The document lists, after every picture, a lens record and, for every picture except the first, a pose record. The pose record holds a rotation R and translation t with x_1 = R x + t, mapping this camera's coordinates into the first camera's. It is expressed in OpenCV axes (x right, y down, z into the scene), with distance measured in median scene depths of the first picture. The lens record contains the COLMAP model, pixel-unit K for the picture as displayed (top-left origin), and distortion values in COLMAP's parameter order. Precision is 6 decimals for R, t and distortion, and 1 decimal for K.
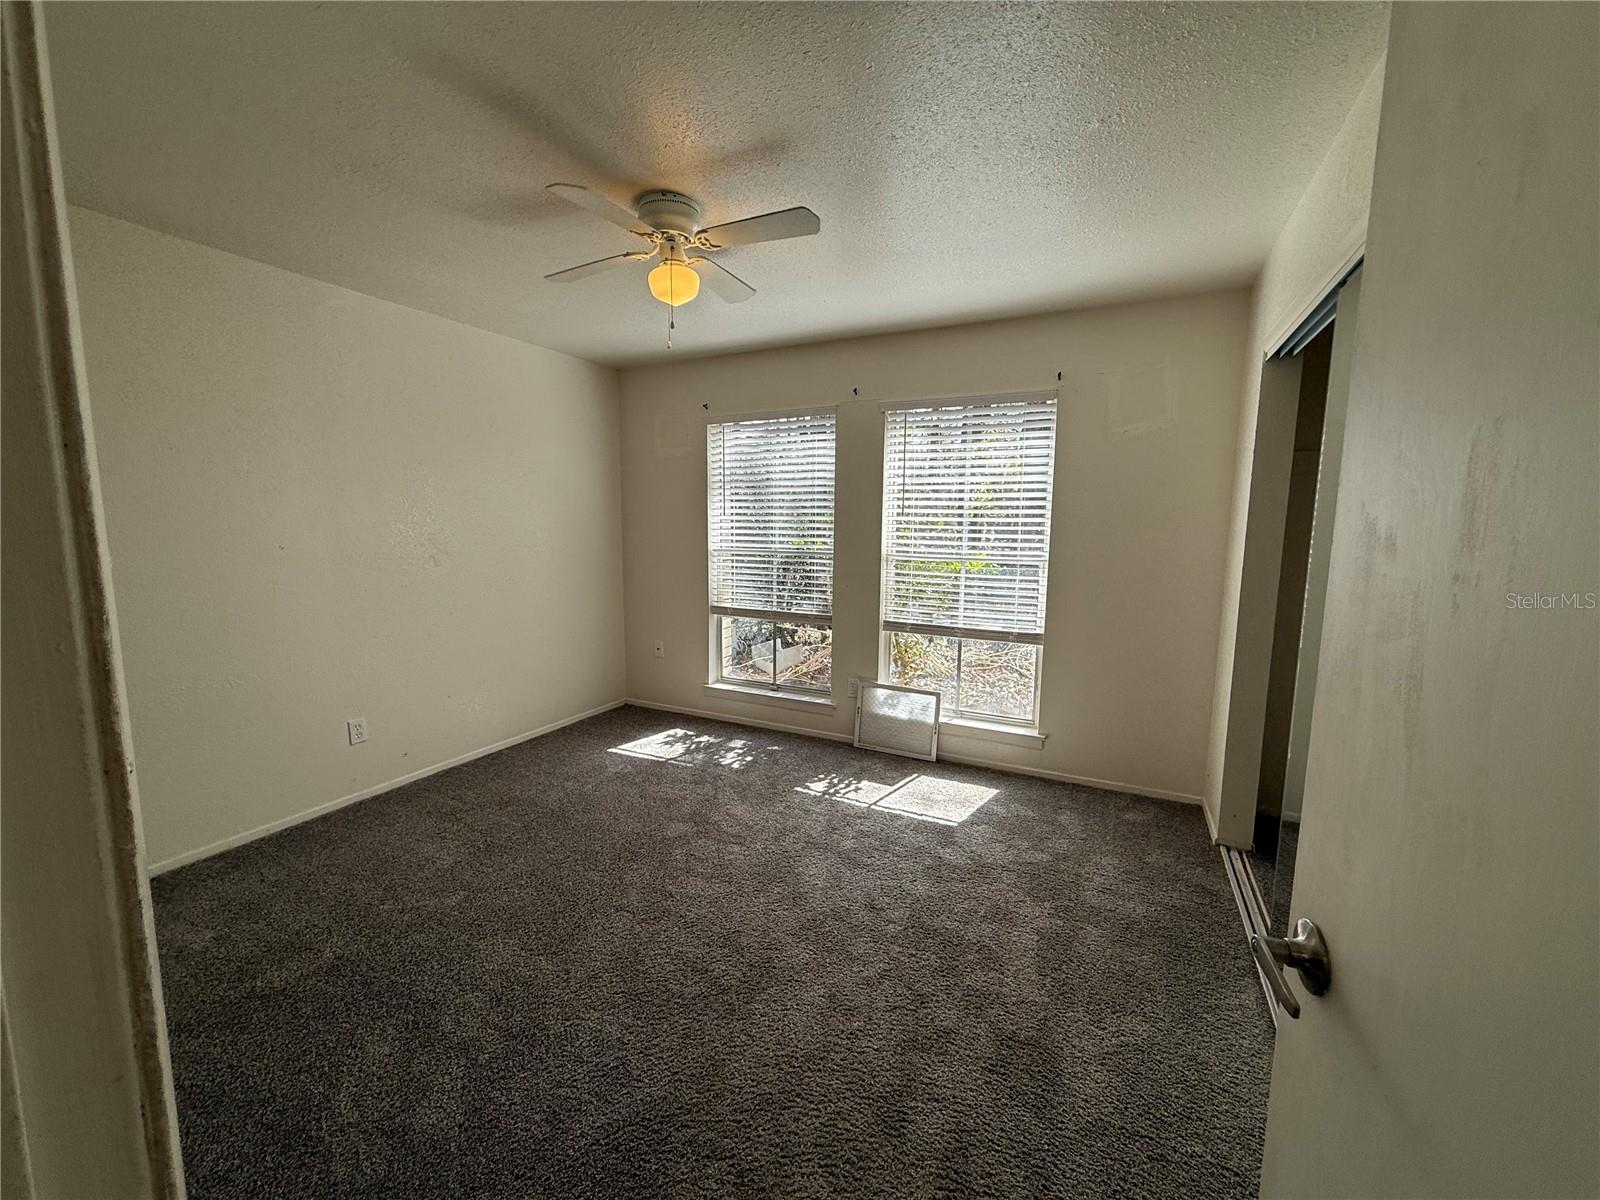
lens RADIAL K [[630.0, 0, 788.1], [0, 630.0, 594.4], [0, 0, 1]] dist [0.000364, 0.000379]
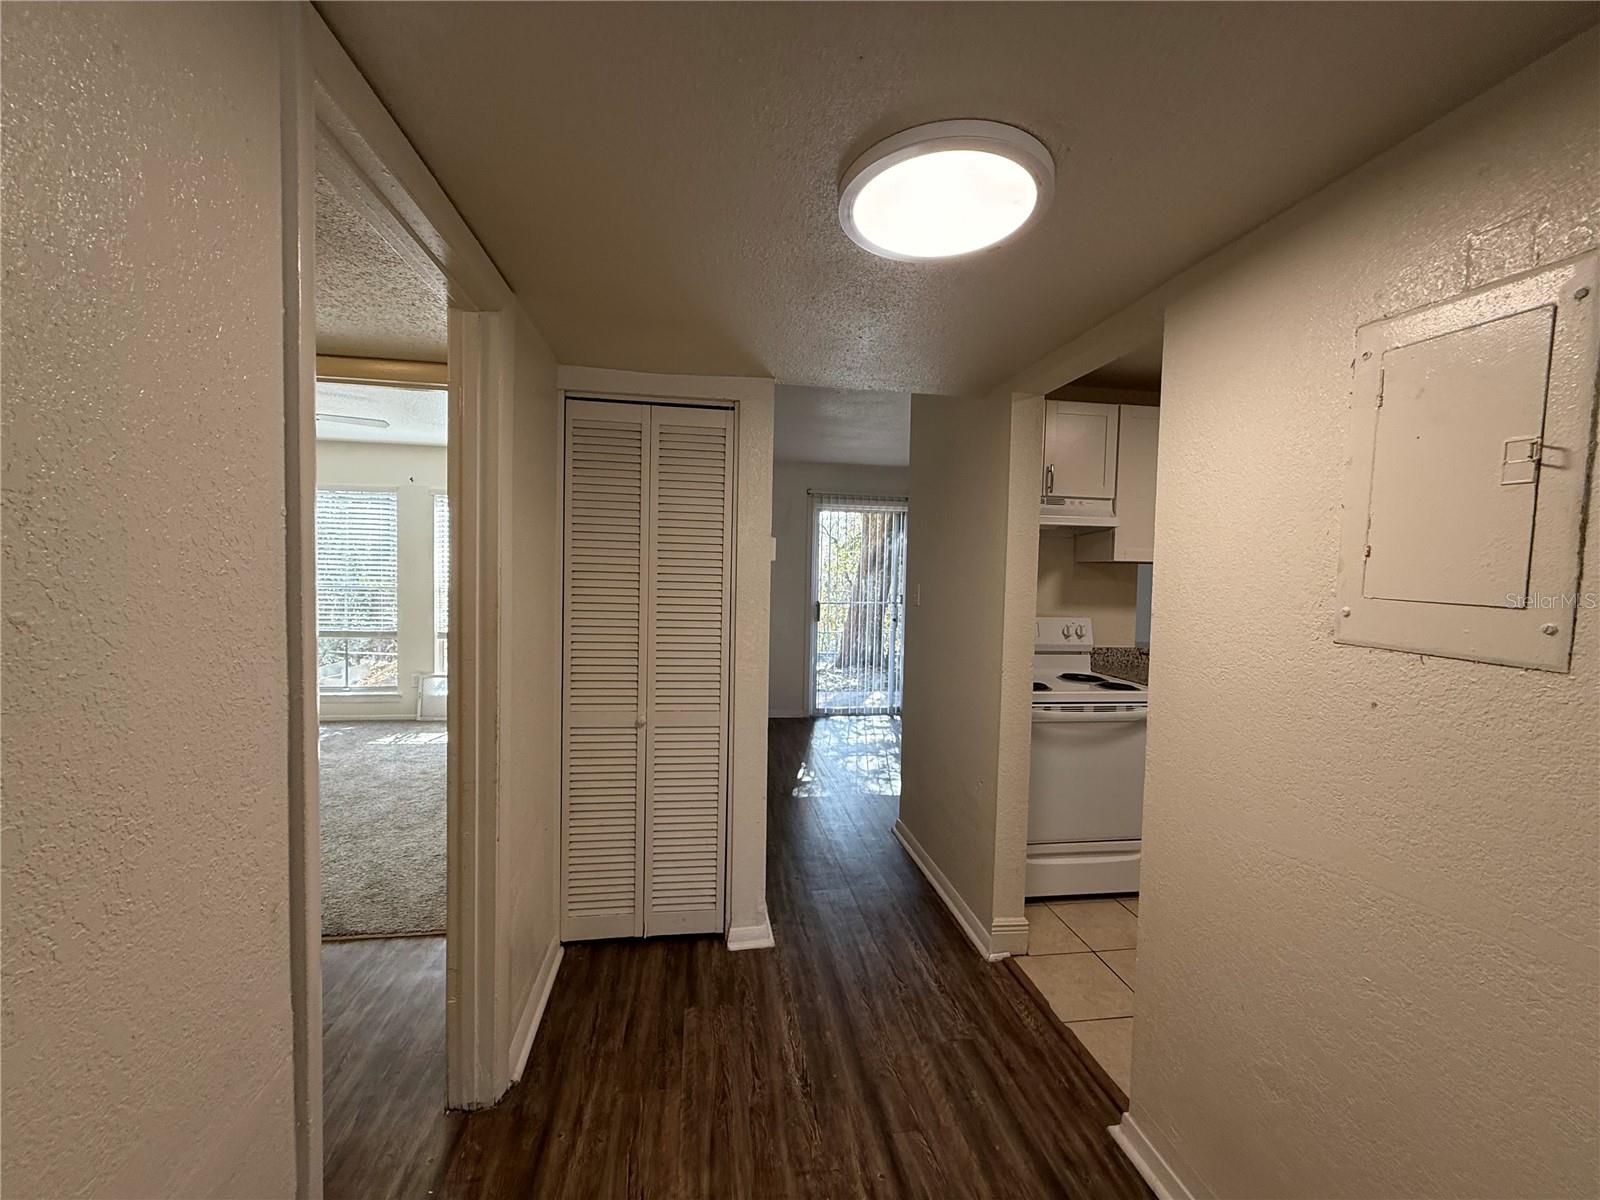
lens RADIAL K [[630.0, 0, 796.7], [0, 630.0, 600.4], [0, 0, 1]] dist [0.000364, 0.000379]
pose [[0.806563, -0.018044, 0.590873, -0.046578], [0.050636, 0.997969, -0.038644, 0.072685], [-0.588976, 0.061088, 0.805838, -0.763809]]
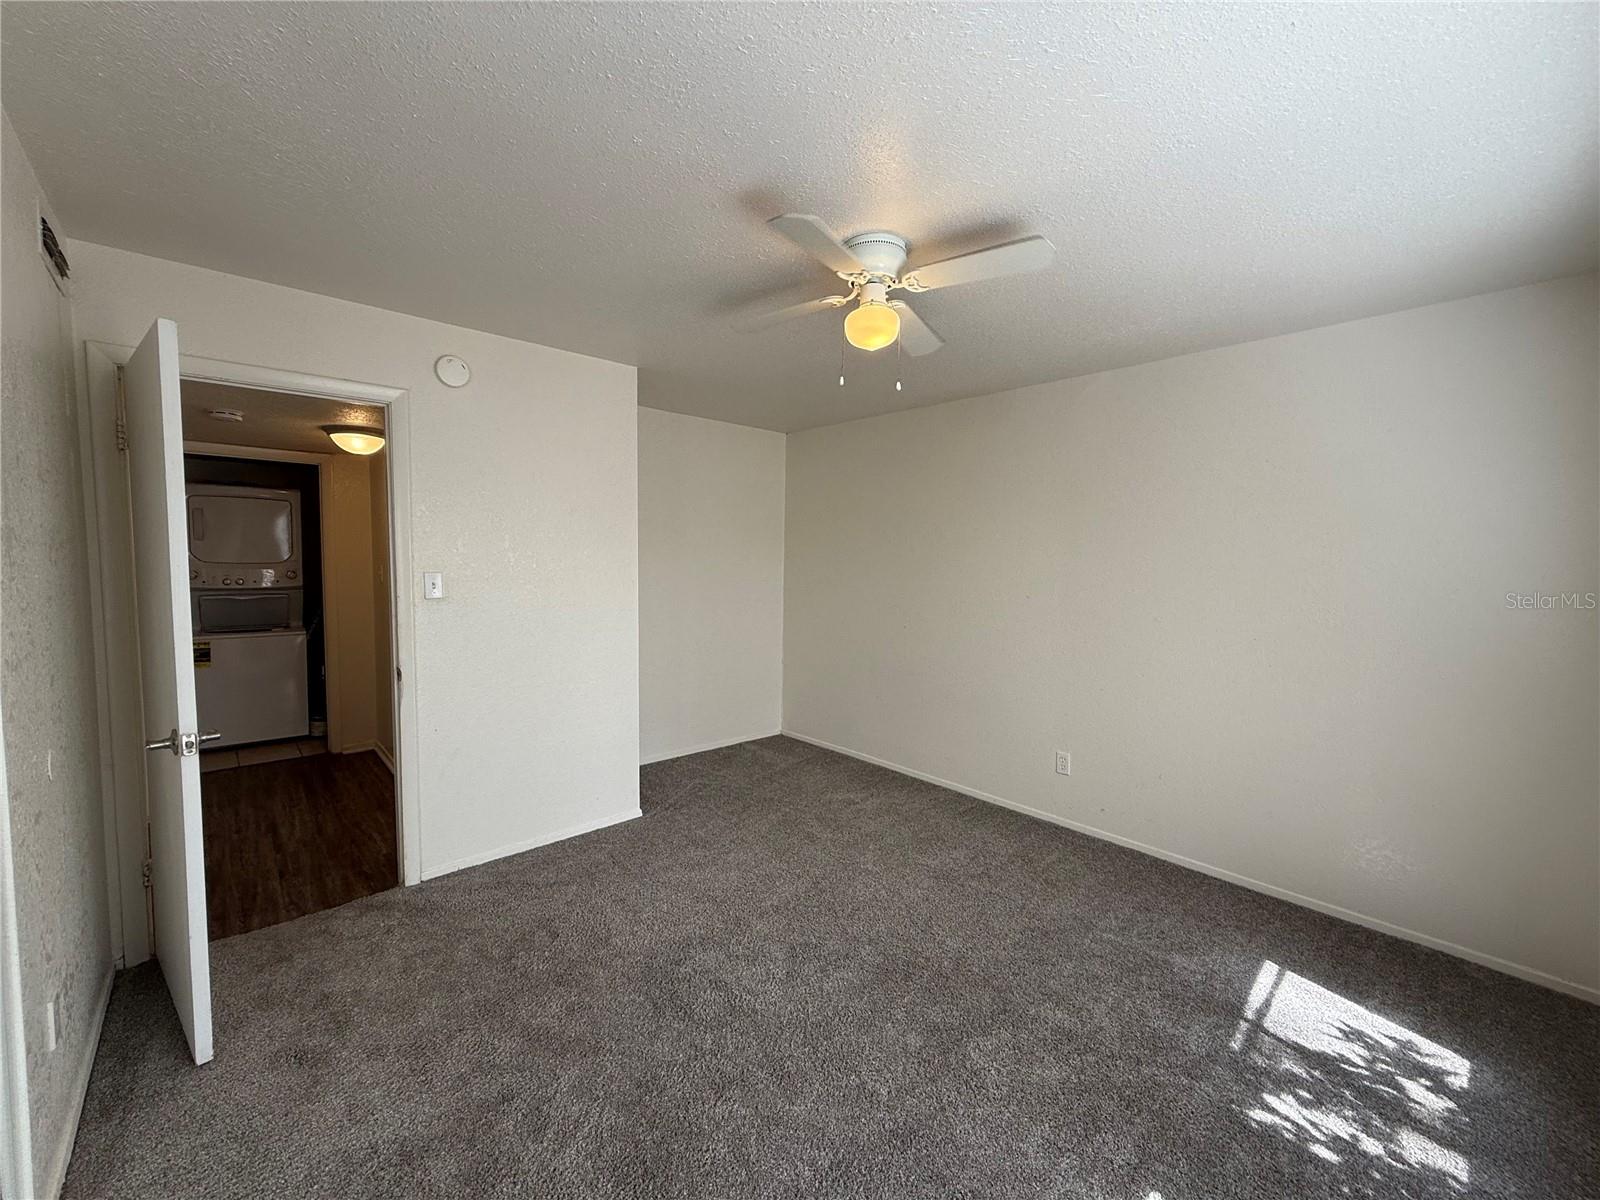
lens RADIAL K [[630.0, 0, 796.4], [0, 630.0, 599.1], [0, 0, 1]] dist [0.000364, 0.000379]
pose [[-0.349408, 0.049950, -0.935638, 0.431612], [-0.124947, 0.987175, 0.099363, -0.102344], [0.928602, 0.151623, -0.338686, 0.745414]]
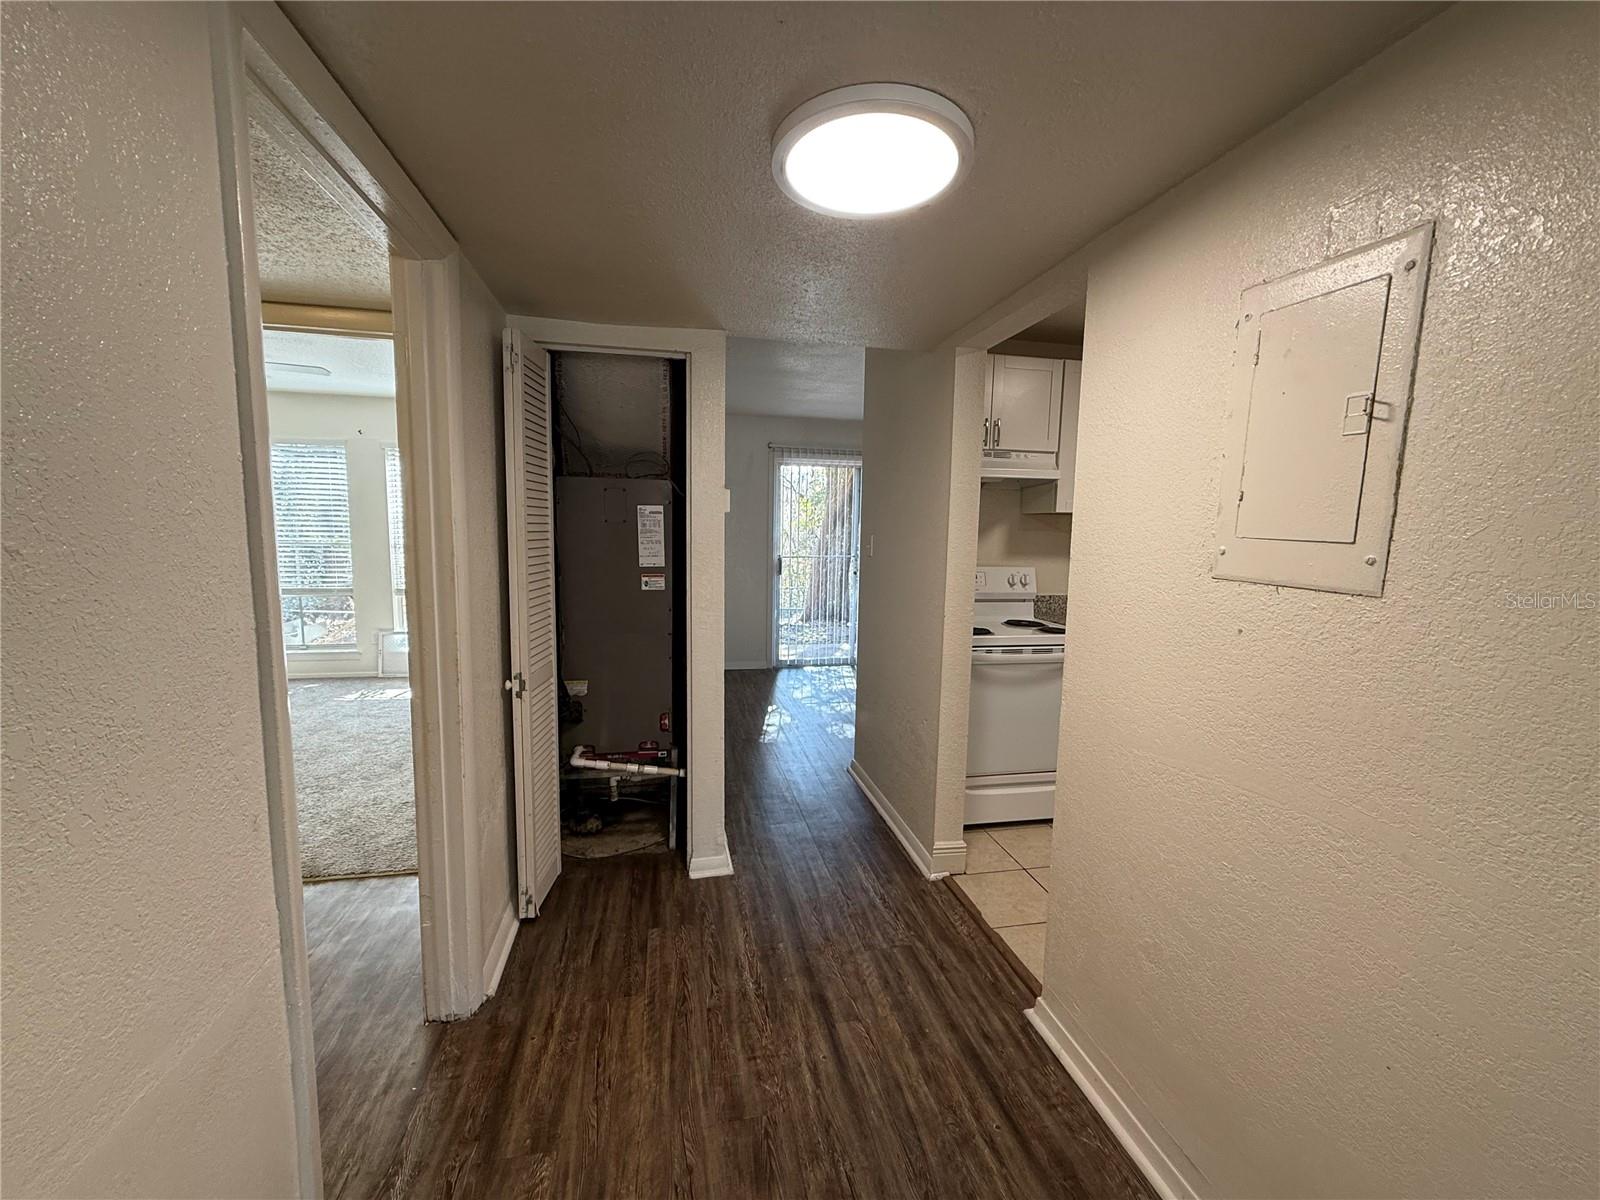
lens RADIAL K [[630.0, 0, 796.7], [0, 630.0, 600.2], [0, 0, 1]] dist [0.000364, 0.000379]
pose [[0.776234, -0.066254, 0.626954, -0.050514], [0.059284, 0.997727, 0.032035, 0.082770], [-0.627652, 0.012302, 0.778397, -0.797805]]
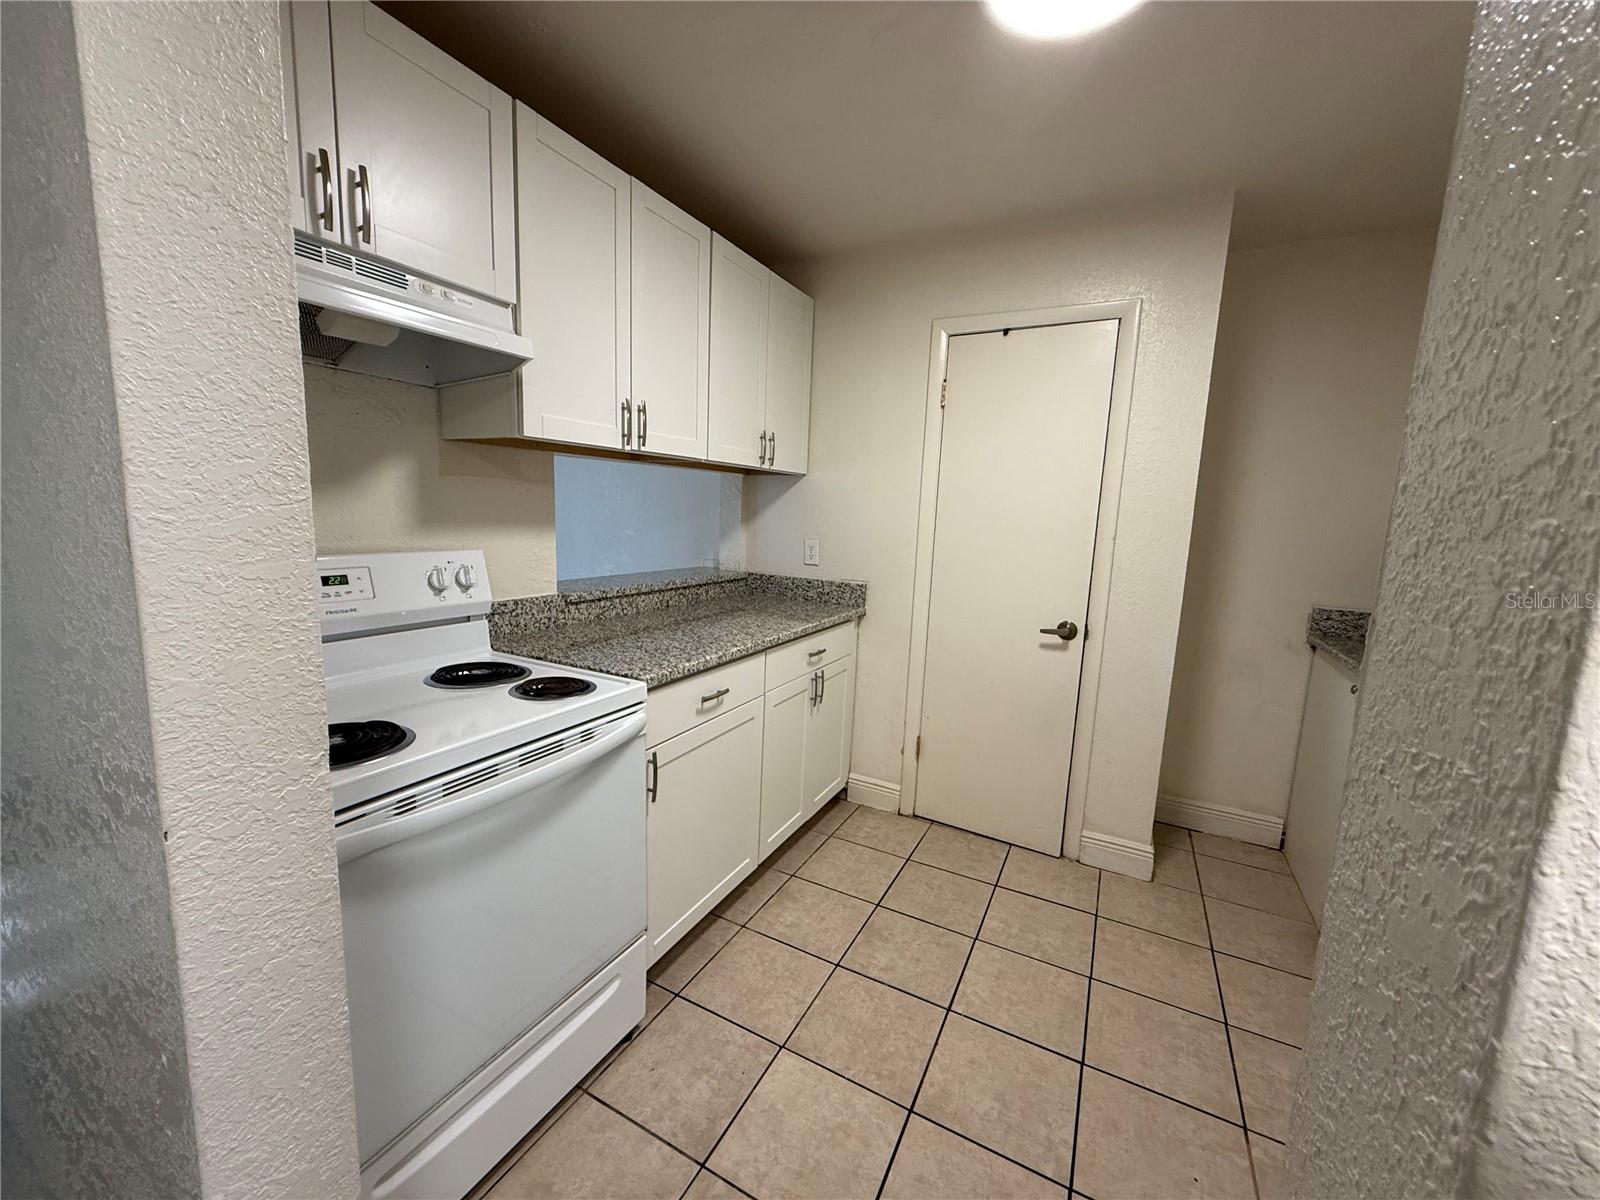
lens RADIAL K [[630.0, 0, 795.8], [0, 630.0, 592.9], [0, 0, 1]] dist [0.000364, 0.000379]
pose [[0.016522, -0.133187, 0.990953, 0.387130], [0.079599, 0.988118, 0.131479, 0.073168], [-0.996690, 0.076707, 0.026927, -0.509382]]
